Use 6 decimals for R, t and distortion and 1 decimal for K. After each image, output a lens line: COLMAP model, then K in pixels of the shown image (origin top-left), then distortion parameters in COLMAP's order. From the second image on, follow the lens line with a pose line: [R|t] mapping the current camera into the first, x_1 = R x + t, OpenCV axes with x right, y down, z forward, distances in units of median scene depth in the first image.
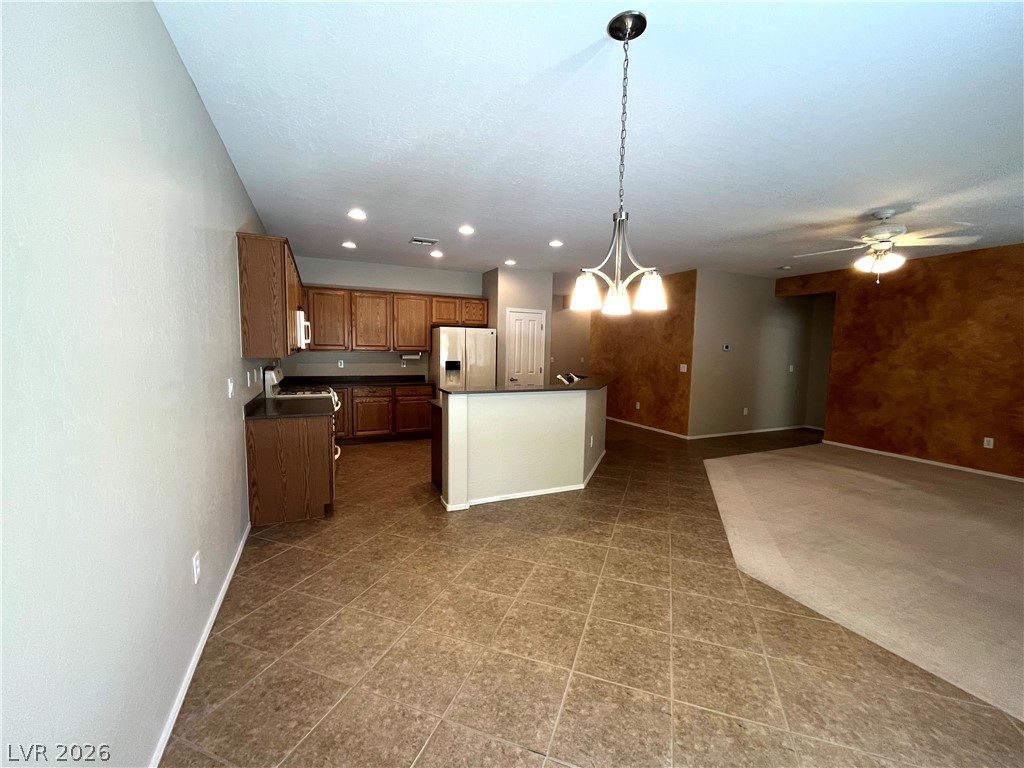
lens RADIAL K [[415.8, 0, 515.5], [0, 415.8, 385.5], [0, 0, 1]] dist [-0.003865, -0.000241]
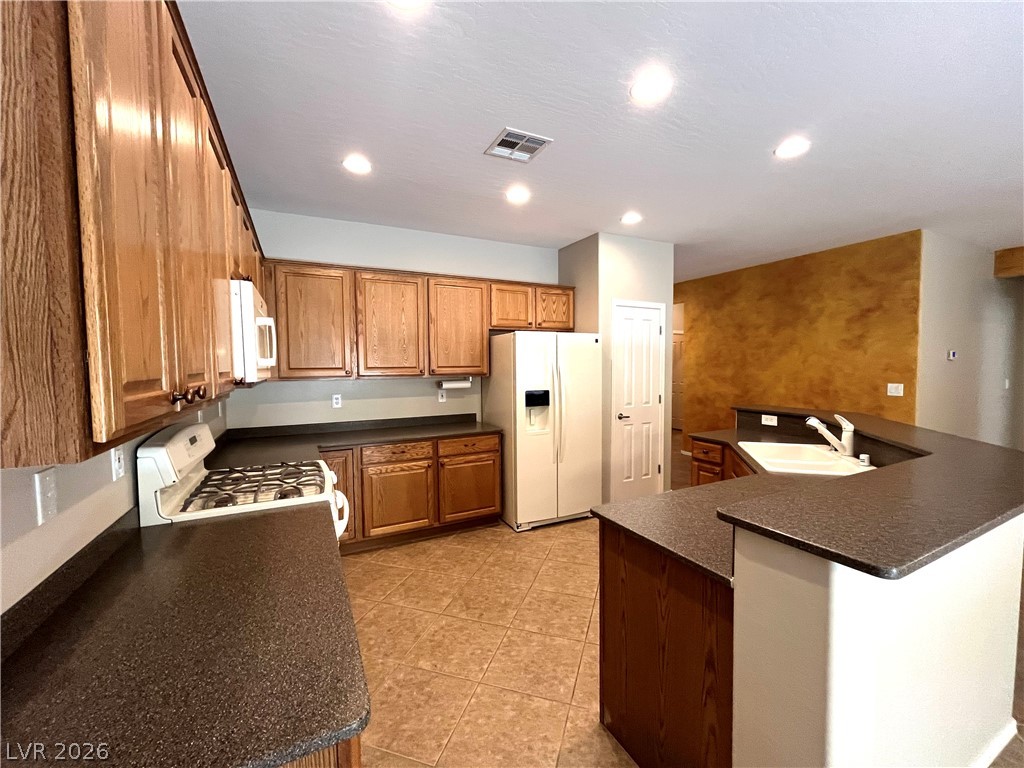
lens RADIAL K [[415.8, 0, 515.5], [0, 415.8, 385.5], [0, 0, 1]] dist [-0.003865, -0.000241]
pose [[0.998895, -0.029250, 0.036799, -0.291186], [0.030691, 0.998758, -0.039238, -0.064264], [-0.035606, 0.040324, 0.998552, 0.626131]]
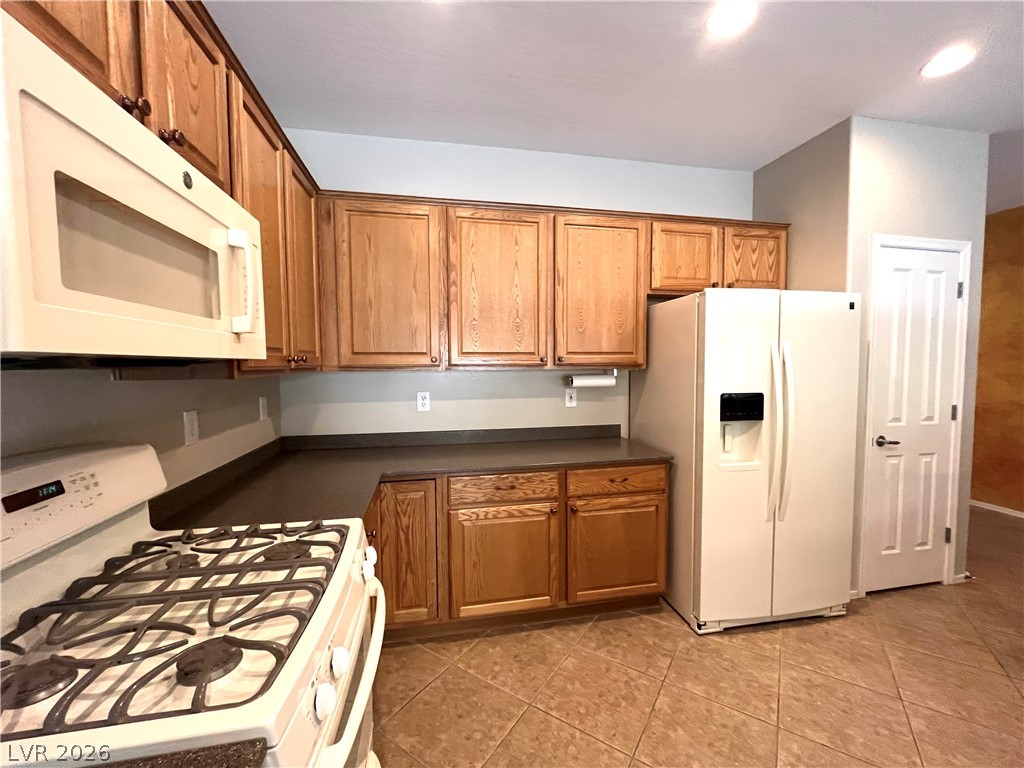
lens RADIAL K [[415.8, 0, 515.5], [0, 415.8, 385.5], [0, 0, 1]] dist [-0.003865, -0.000241]
pose [[0.972279, -0.011812, -0.233524, -0.356628], [0.002313, 0.999160, -0.040906, -0.075325], [0.233811, 0.039232, 0.971490, 0.934094]]
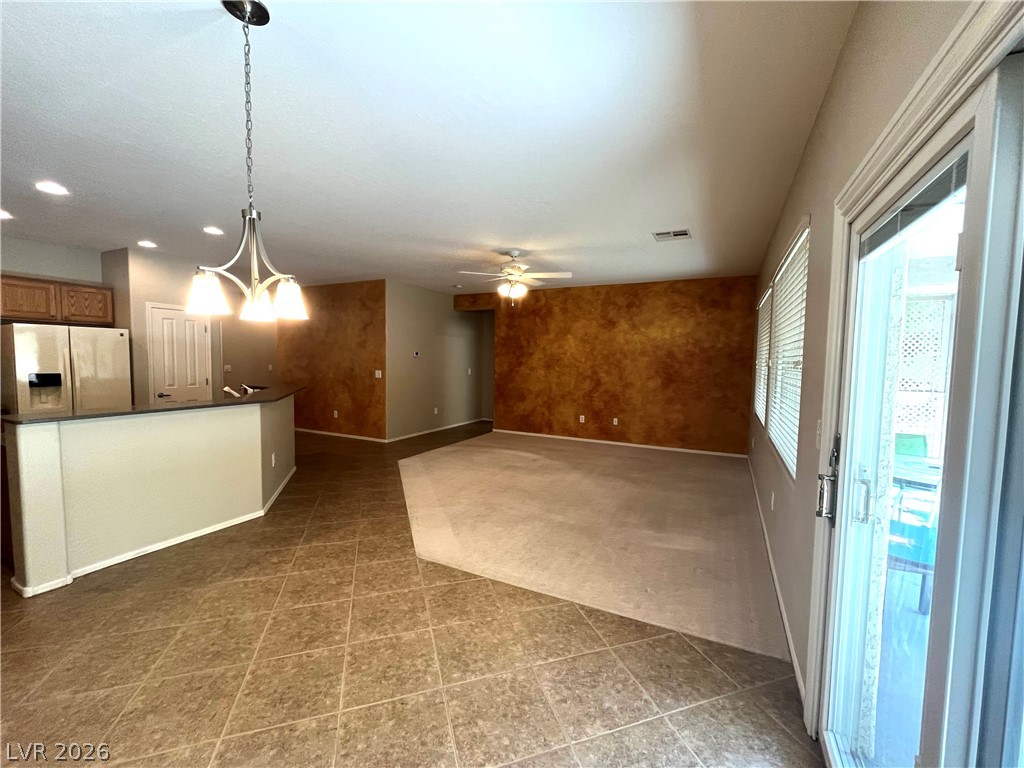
lens RADIAL K [[415.8, 0, 515.5], [0, 415.8, 385.5], [0, 0, 1]] dist [-0.003865, -0.000241]
pose [[0.783837, -0.045947, 0.619264, 0.050593], [0.053594, 0.998543, 0.006251, -0.002764], [-0.618649, 0.028289, 0.785158, -0.024633]]
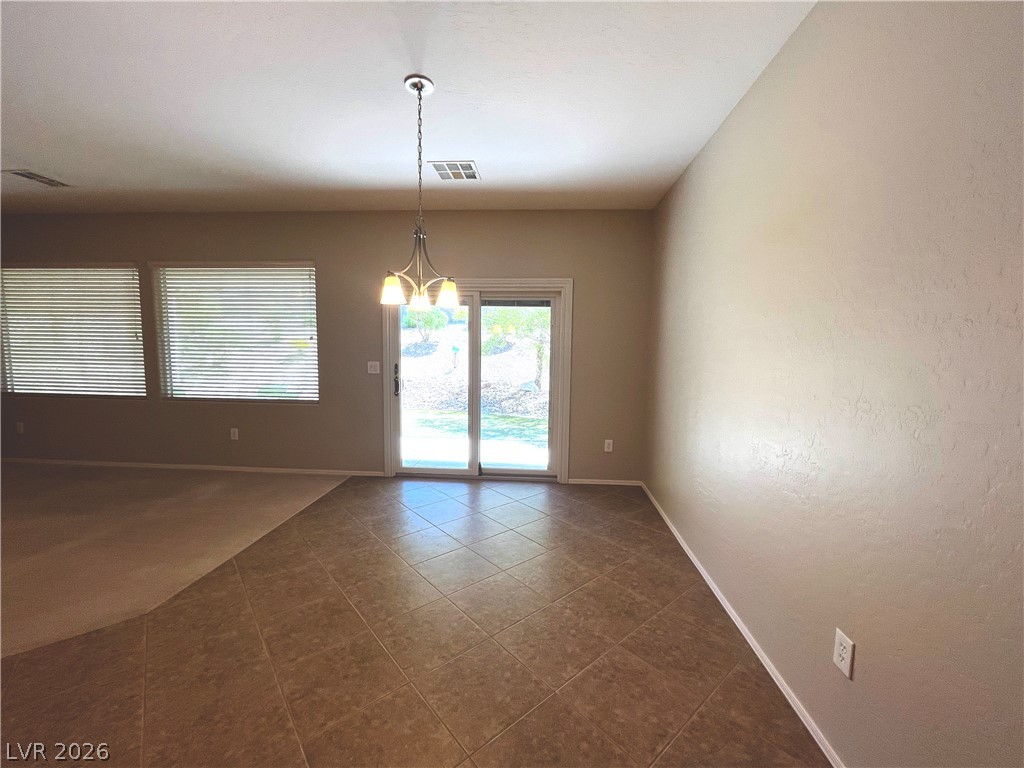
lens RADIAL K [[415.8, 0, 515.5], [0, 415.8, 385.5], [0, 0, 1]] dist [-0.003865, -0.000241]
pose [[-0.873091, -0.074060, 0.481899, -0.257394], [0.014248, 0.984098, 0.177054, -0.065854], [-0.487348, 0.161450, -0.858152, 0.797860]]
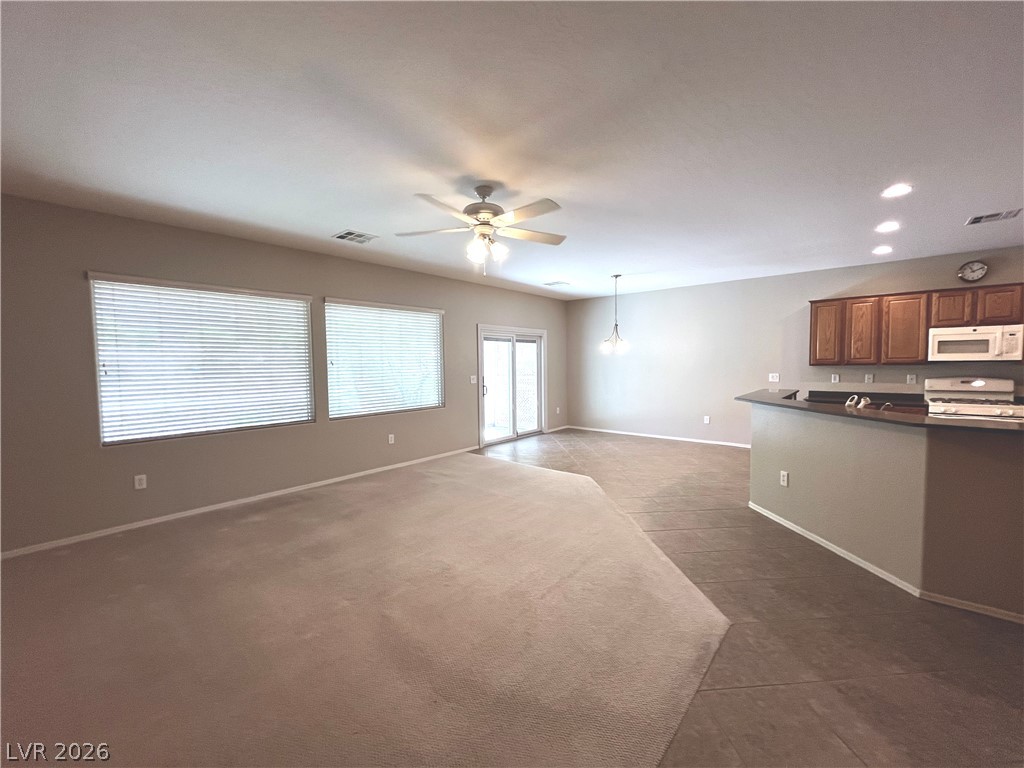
lens RADIAL K [[415.8, 0, 515.5], [0, 415.8, 385.5], [0, 0, 1]] dist [-0.003865, -0.000241]
pose [[-0.908766, 0.016927, -0.416962, 1.029794], [-0.040740, 0.990805, 0.129015, -0.123973], [0.415313, 0.134232, -0.899721, 1.581812]]
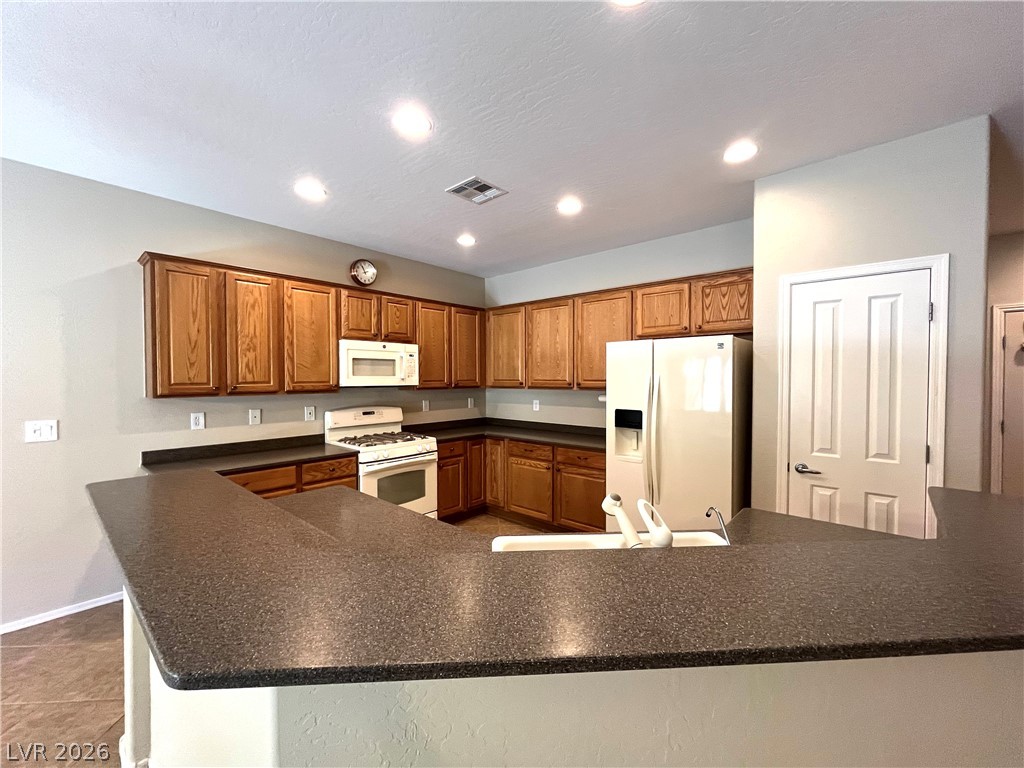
lens RADIAL K [[415.8, 0, 515.5], [0, 415.8, 385.5], [0, 0, 1]] dist [-0.003865, -0.000241]
pose [[0.403152, -0.000967, -0.915132, 0.351909], [-0.073024, 0.996777, -0.033223, -0.088931], [0.912215, 0.080220, 0.401782, 0.986780]]
